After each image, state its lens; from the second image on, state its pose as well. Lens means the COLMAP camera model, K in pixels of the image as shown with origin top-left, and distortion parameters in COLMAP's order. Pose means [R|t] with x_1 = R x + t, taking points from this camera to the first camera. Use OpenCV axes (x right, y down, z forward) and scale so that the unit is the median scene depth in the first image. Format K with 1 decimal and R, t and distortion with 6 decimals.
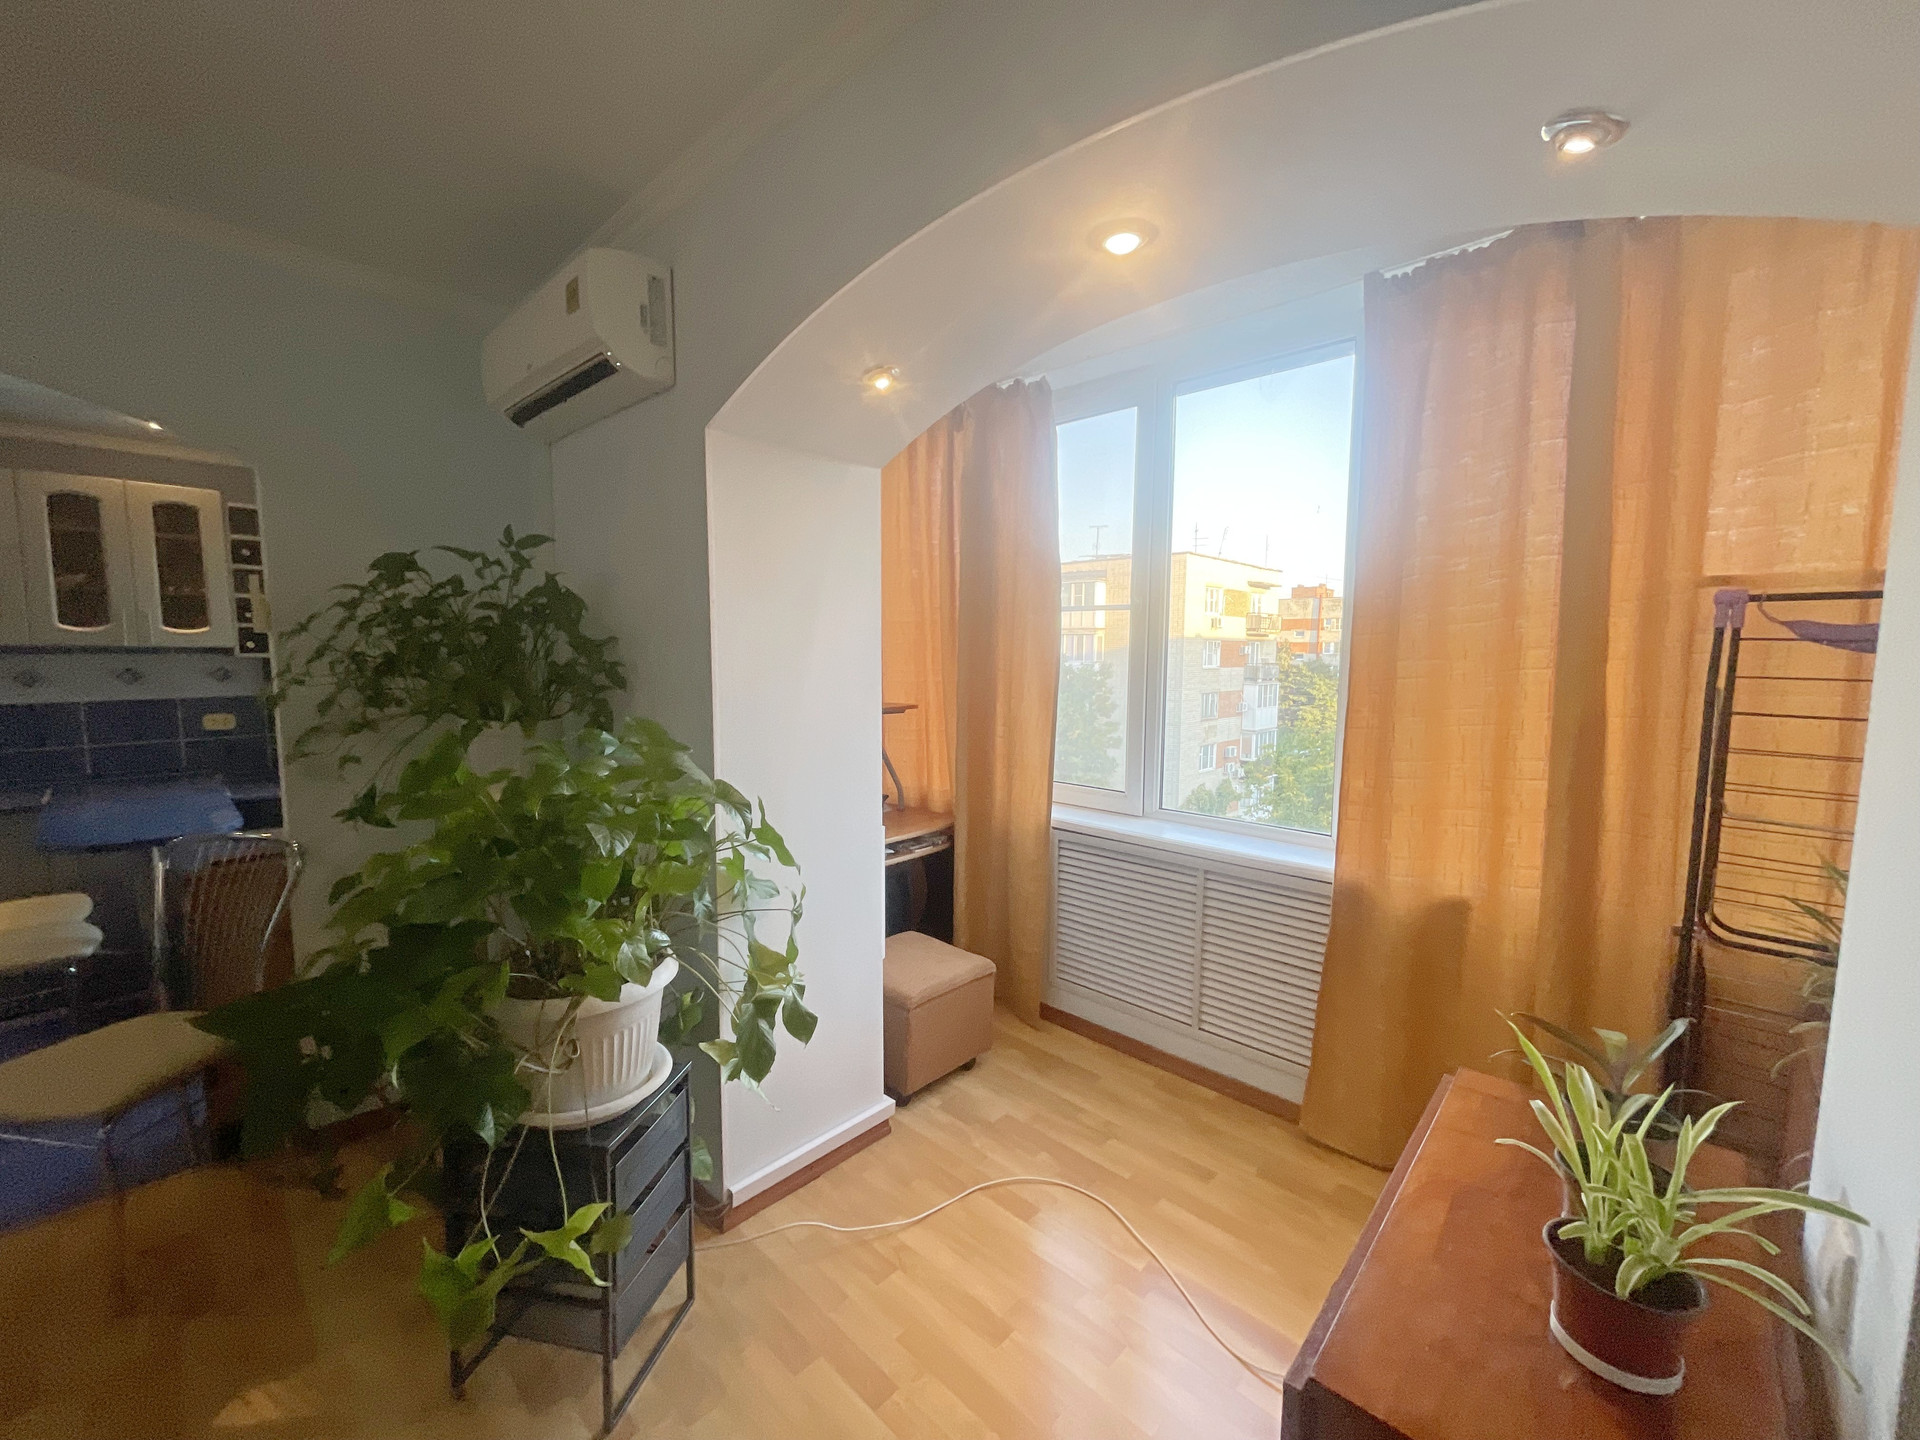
lens RADIAL K [[774.6, 0, 955.1], [0, 774.6, 728.7], [0, 0, 1]] dist [-0.000331, -0.000112]
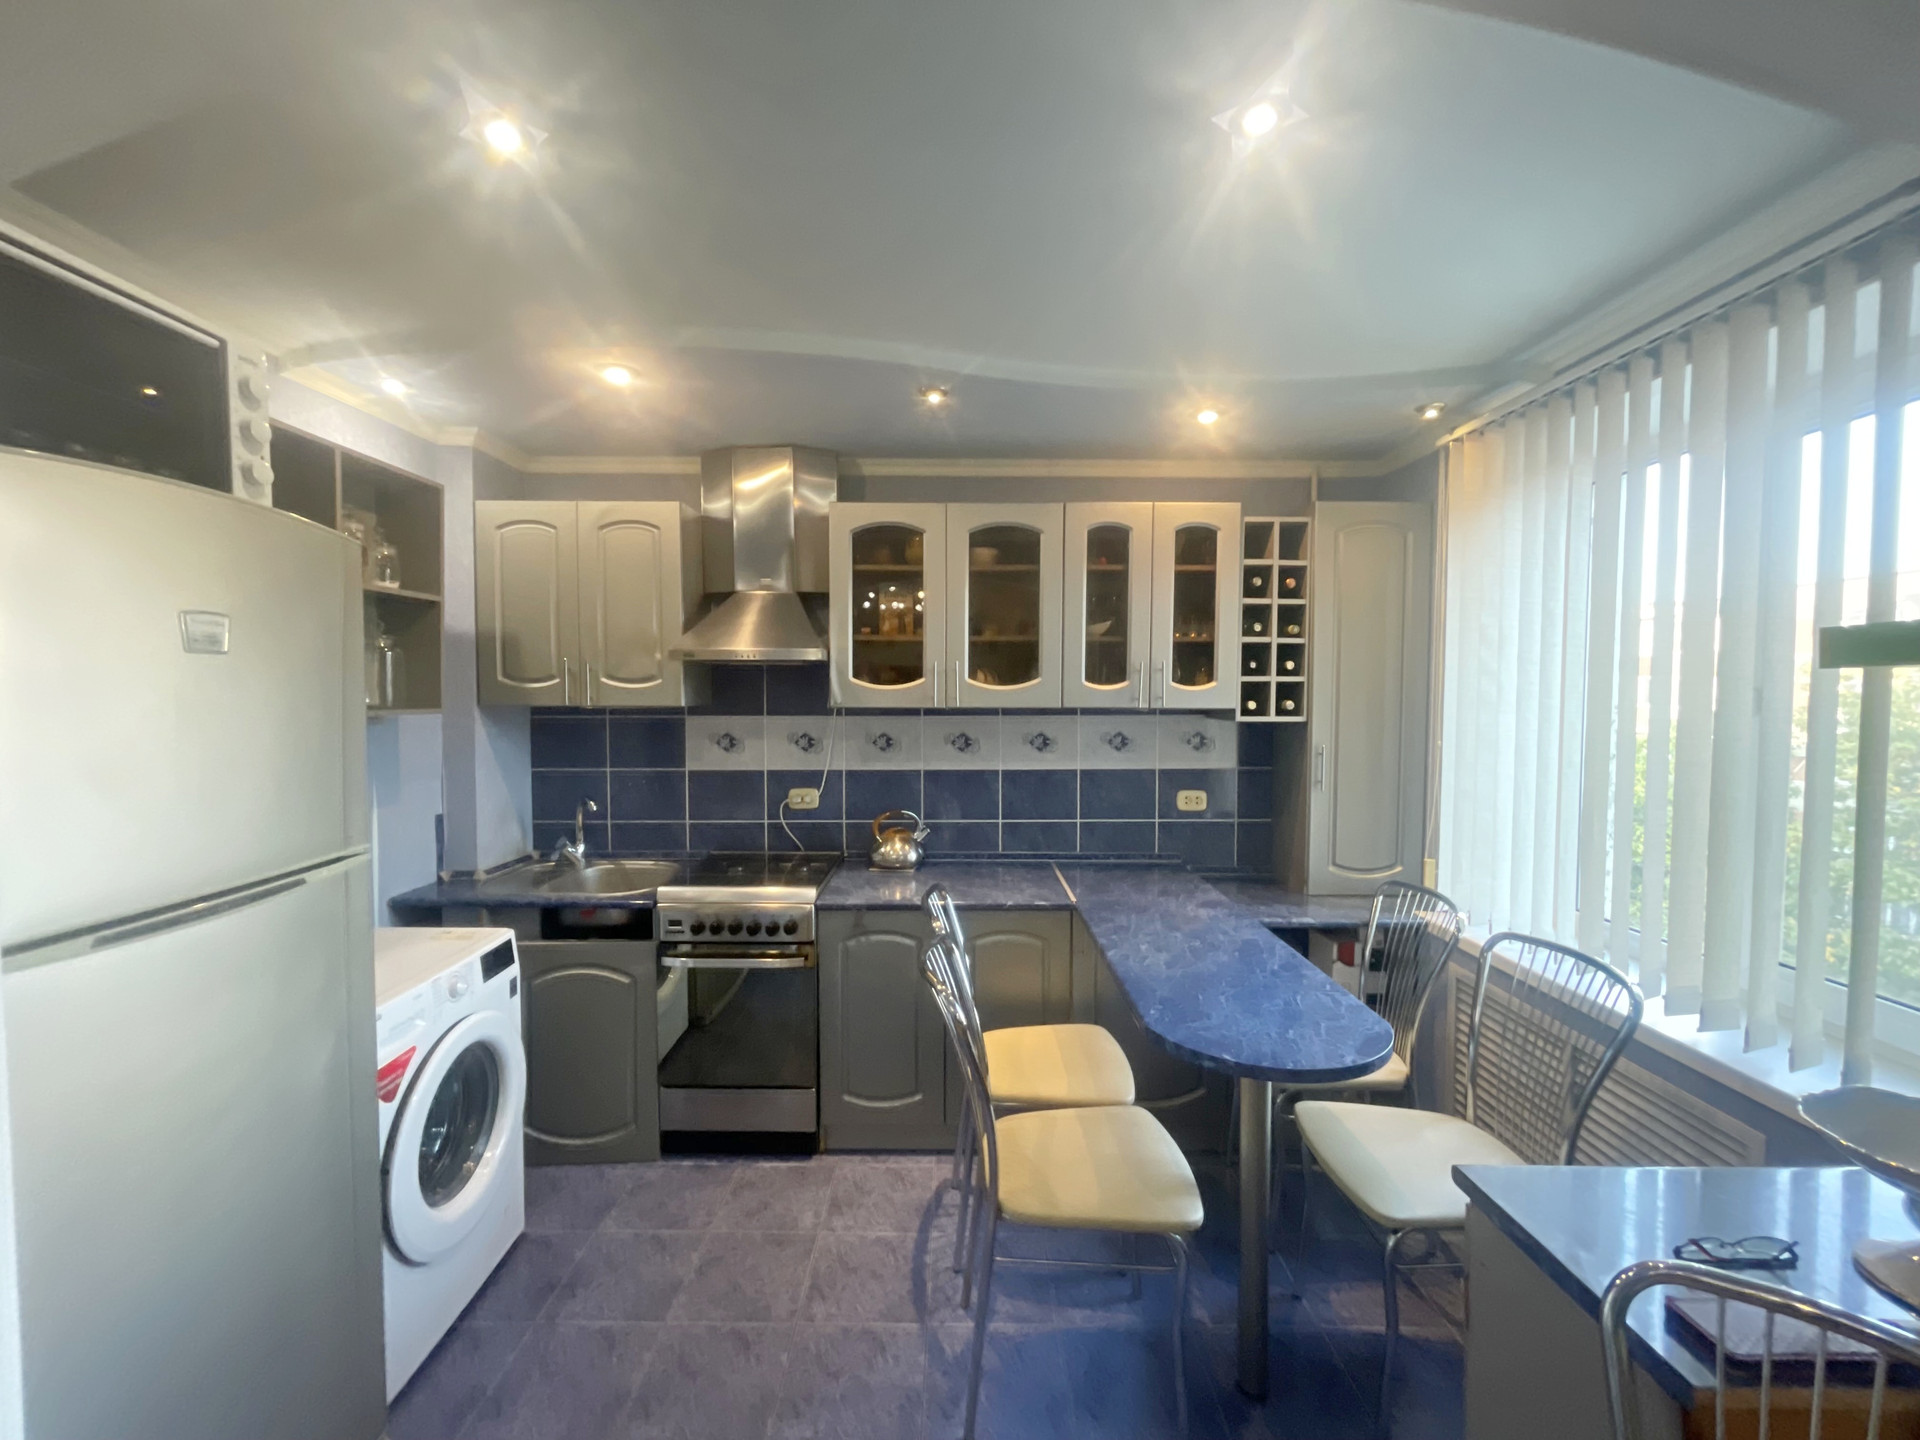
lens RADIAL K [[774.6, 0, 953.4], [0, 774.6, 724.6], [0, 0, 1]] dist [-0.000331, -0.000112]
pose [[0.683171, 0.026067, -0.729793, -0.644576], [-0.073448, 0.996748, -0.033155, -0.050501], [0.726555, 0.076252, 0.682864, 0.326469]]
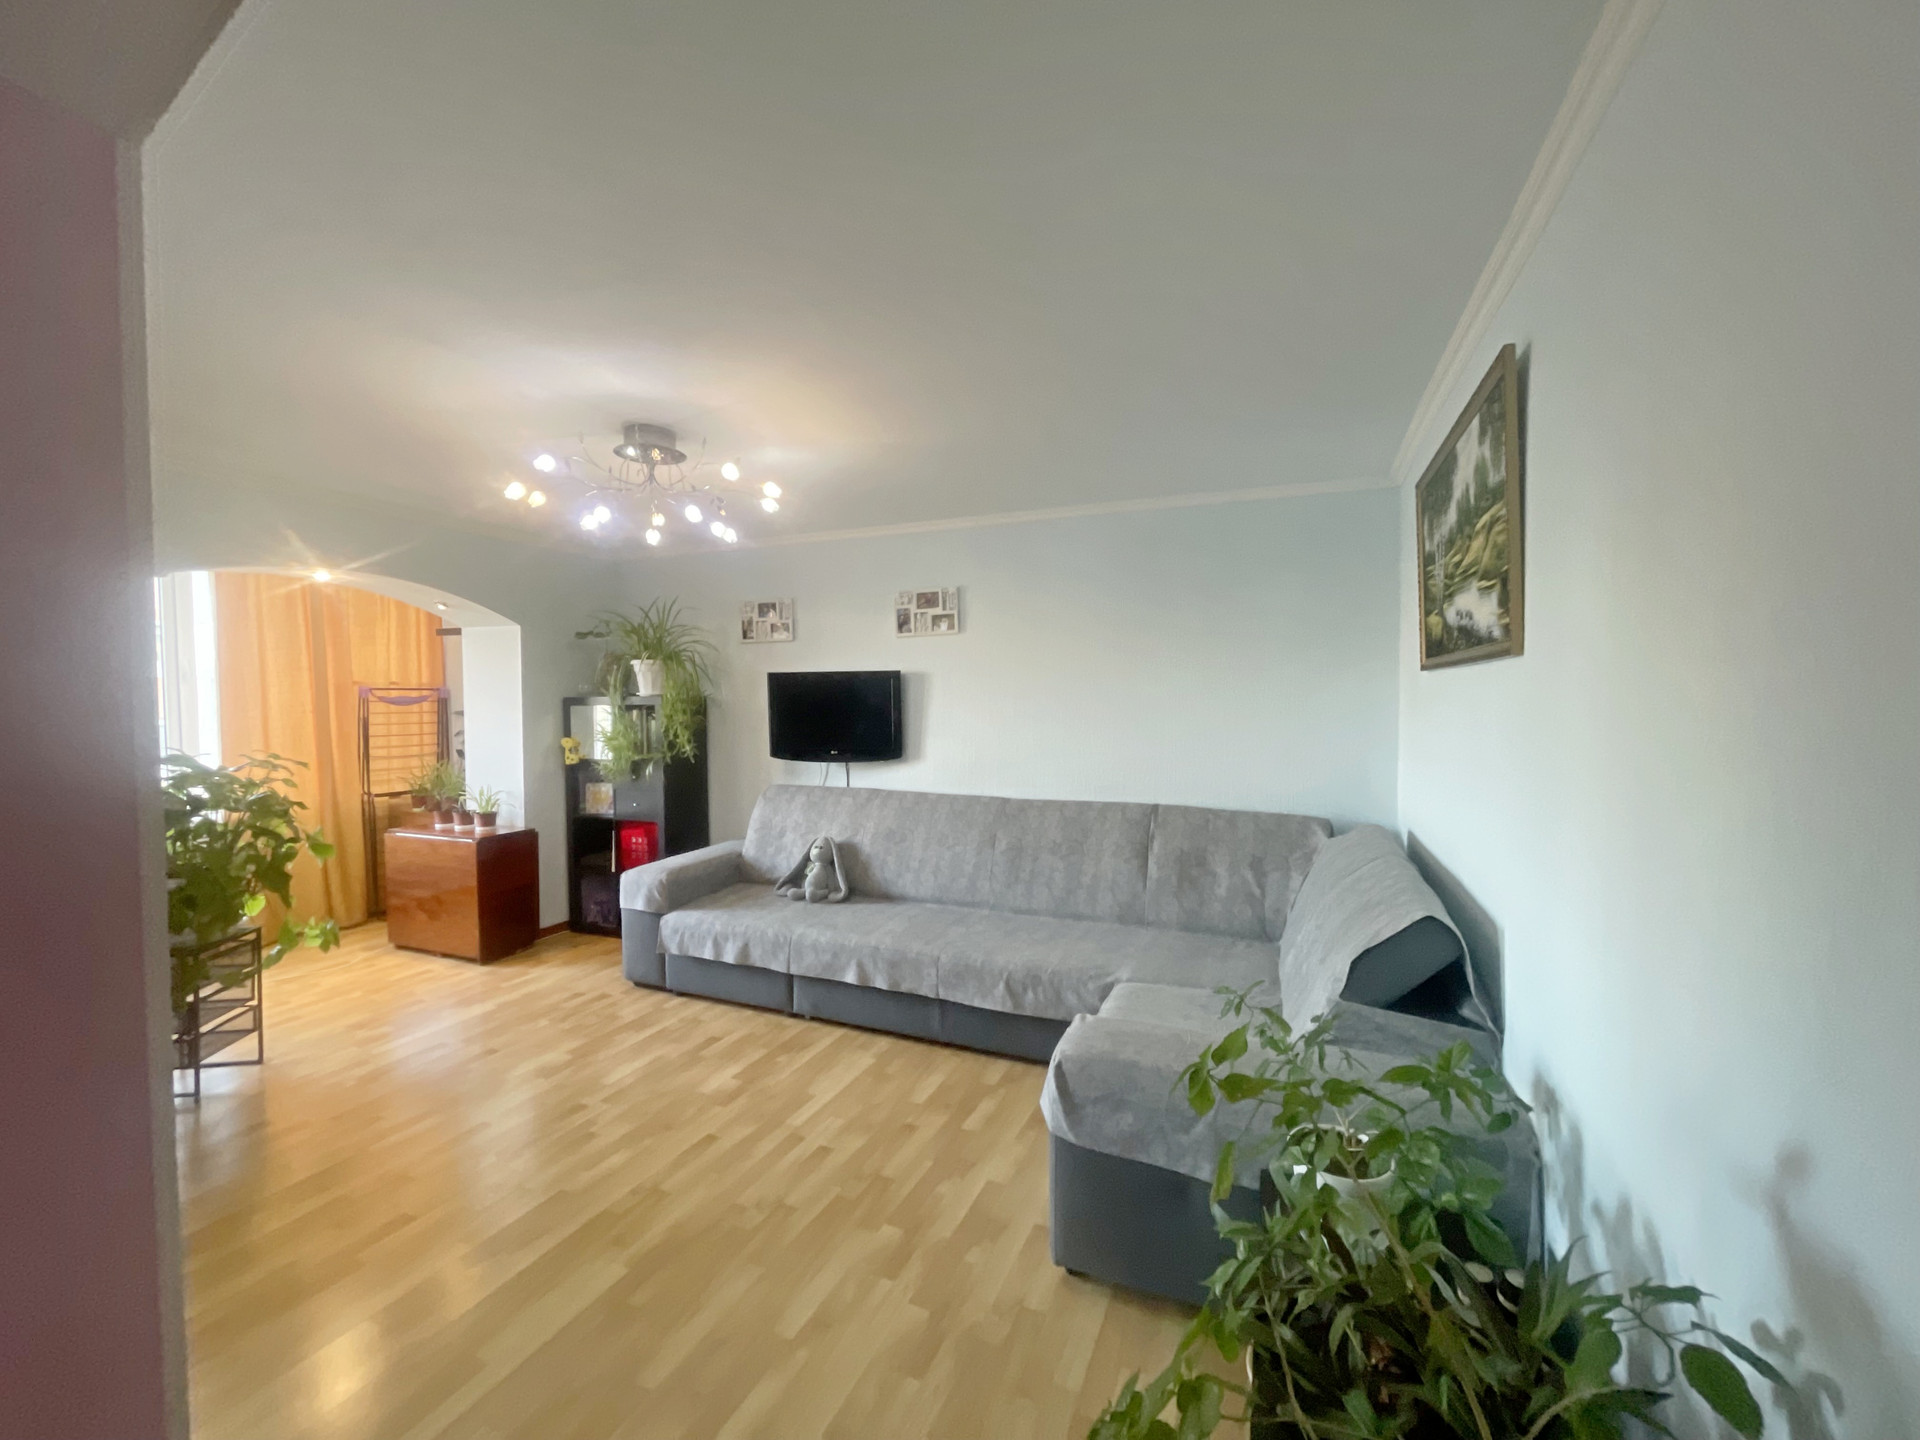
lens RADIAL K [[774.6, 0, 953.4], [0, 774.6, 724.3], [0, 0, 1]] dist [-0.000331, -0.000112]
pose [[-0.334743, -0.039420, 0.941484, -1.447010], [0.098718, 0.992160, 0.076641, -0.014803], [-0.937124, 0.118597, -0.328227, -0.107847]]
